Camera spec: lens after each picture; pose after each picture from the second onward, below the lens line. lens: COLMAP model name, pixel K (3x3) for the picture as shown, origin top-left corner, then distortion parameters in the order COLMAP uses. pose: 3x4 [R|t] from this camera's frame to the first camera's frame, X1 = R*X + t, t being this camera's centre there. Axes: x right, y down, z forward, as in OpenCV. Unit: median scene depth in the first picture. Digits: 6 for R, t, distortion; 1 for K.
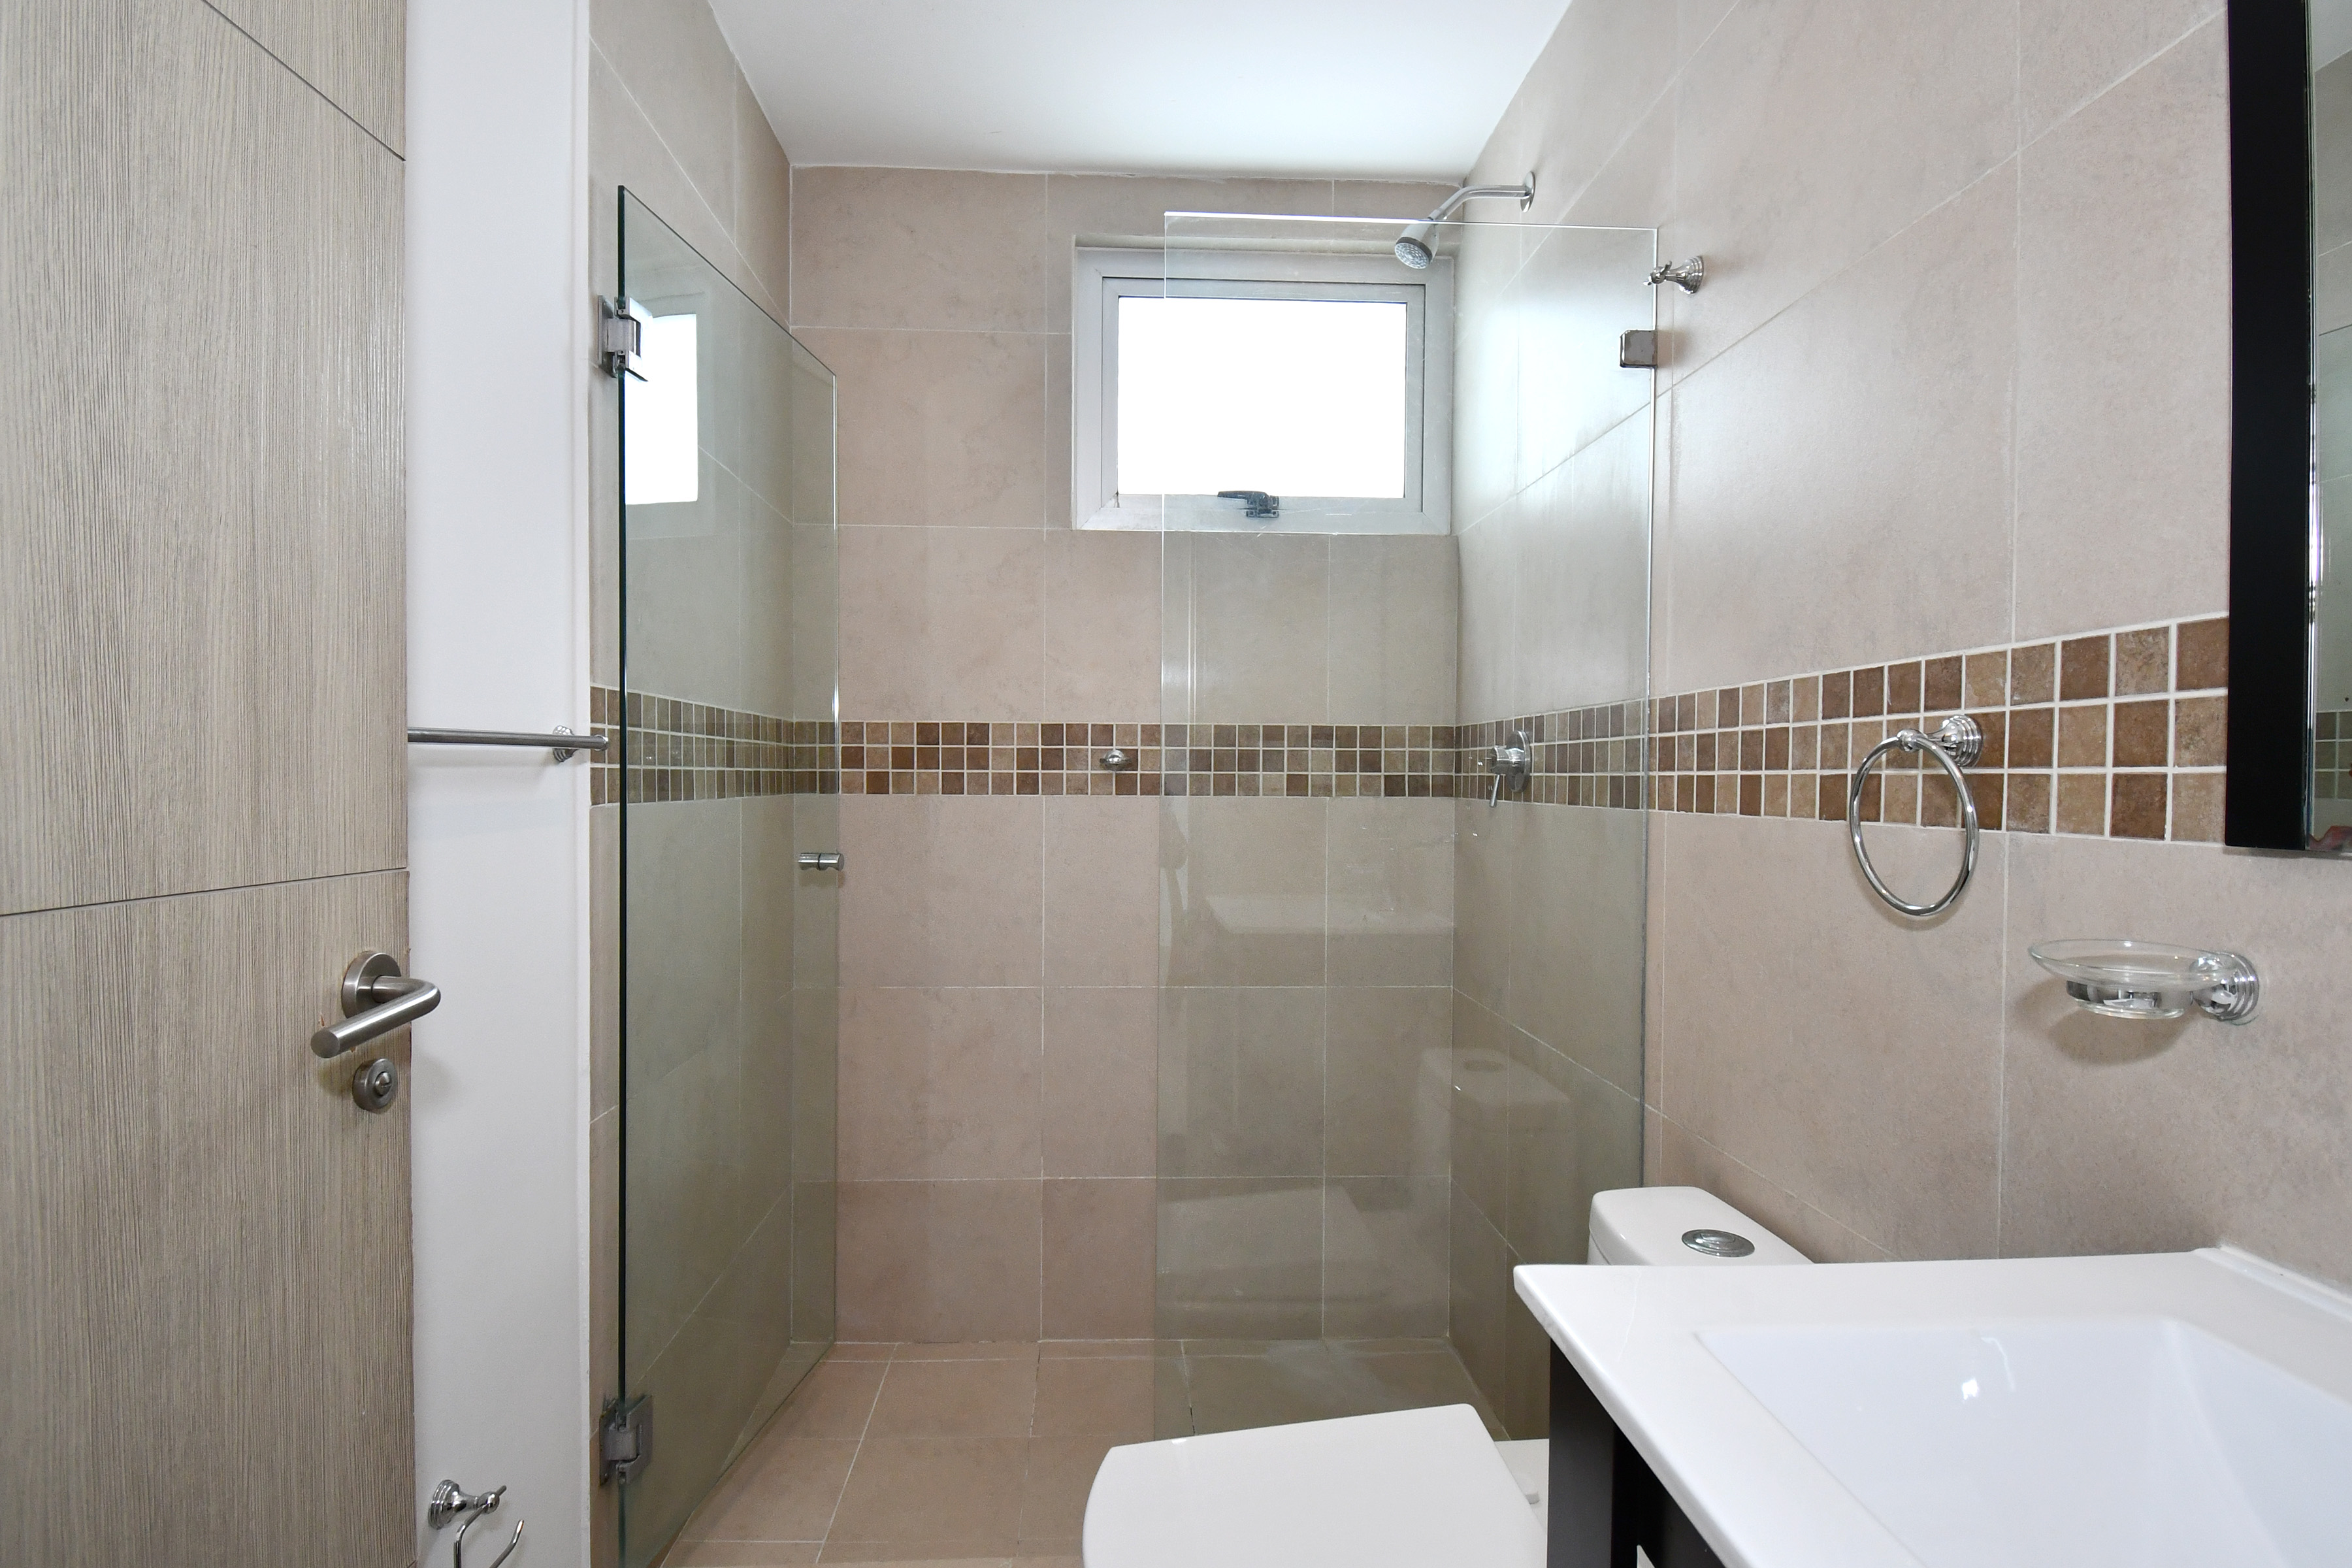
lens RADIAL K [[1182.9, 0, 1169.6], [0, 1182.9, 803.1], [0, 0, 1]] dist [0.018352, -0.025861]
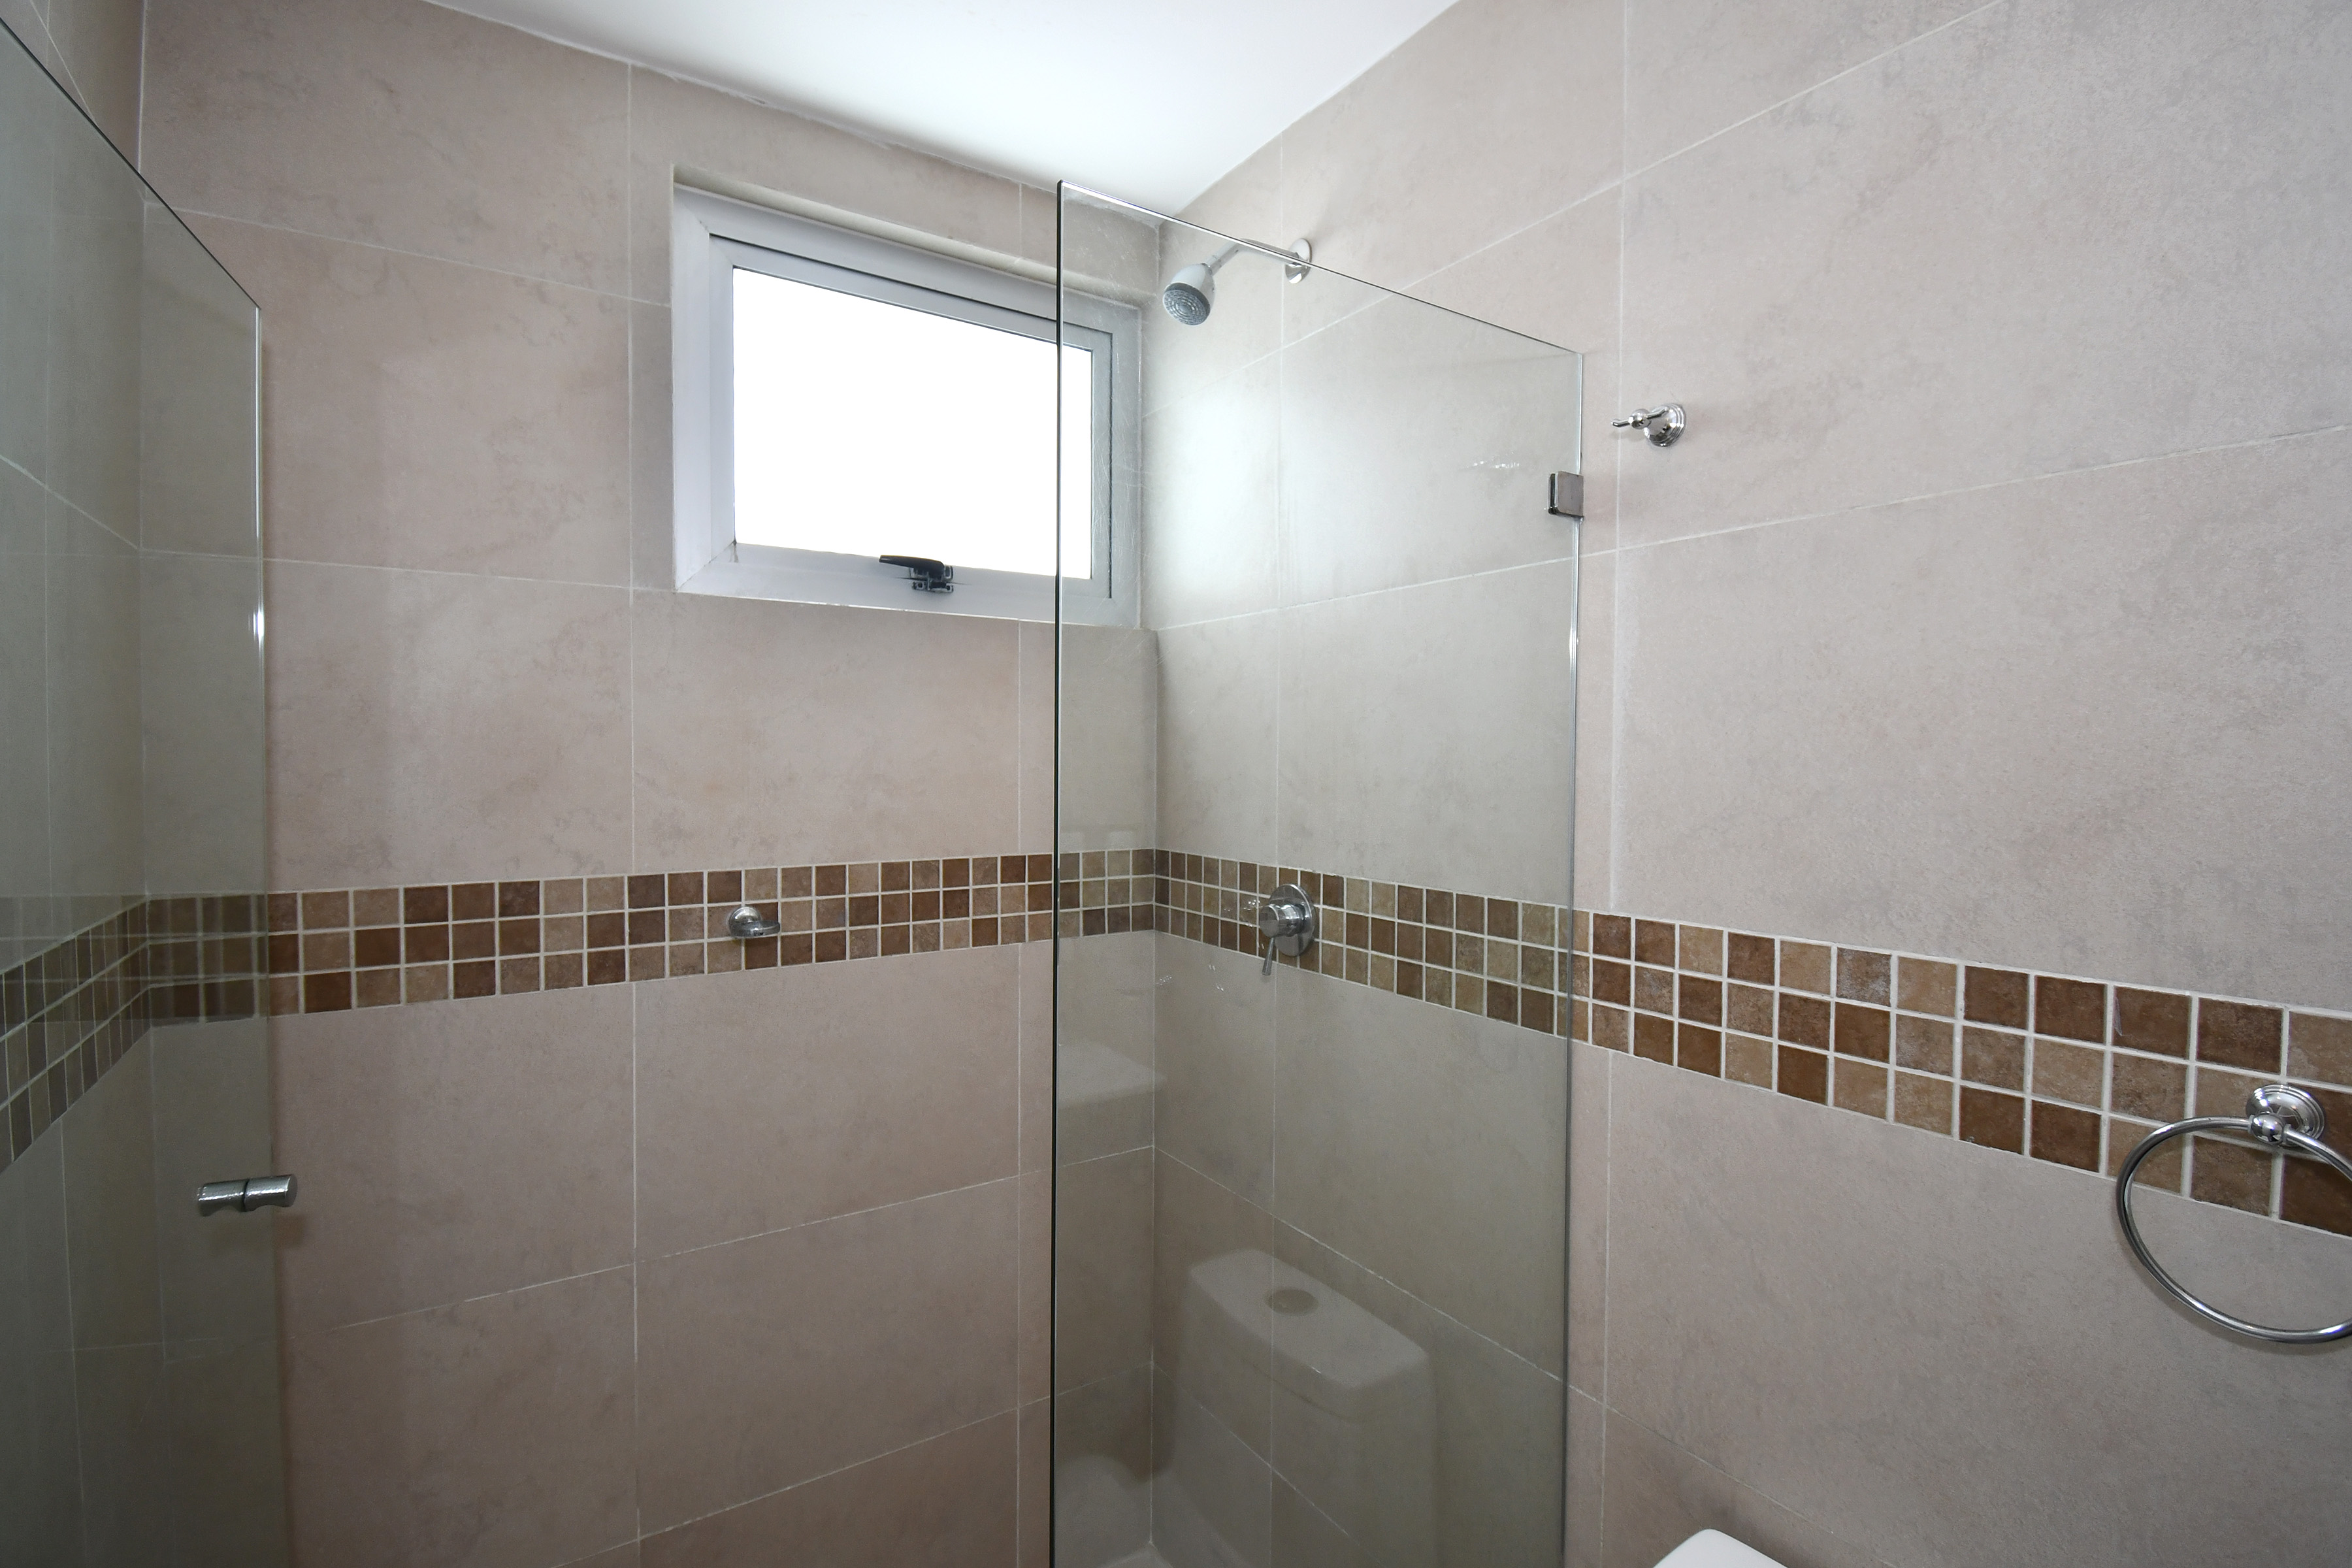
lens RADIAL K [[1079.9, 0, 1176.0], [0, 1079.9, 784.0], [0, 0, 1]] dist [0.026238, -0.031869]
pose [[0.863974, -0.014110, 0.503338, -0.173508], [0.010889, 0.999897, 0.009340, -0.142078], [-0.503418, -0.002589, 0.864039, 0.358980]]
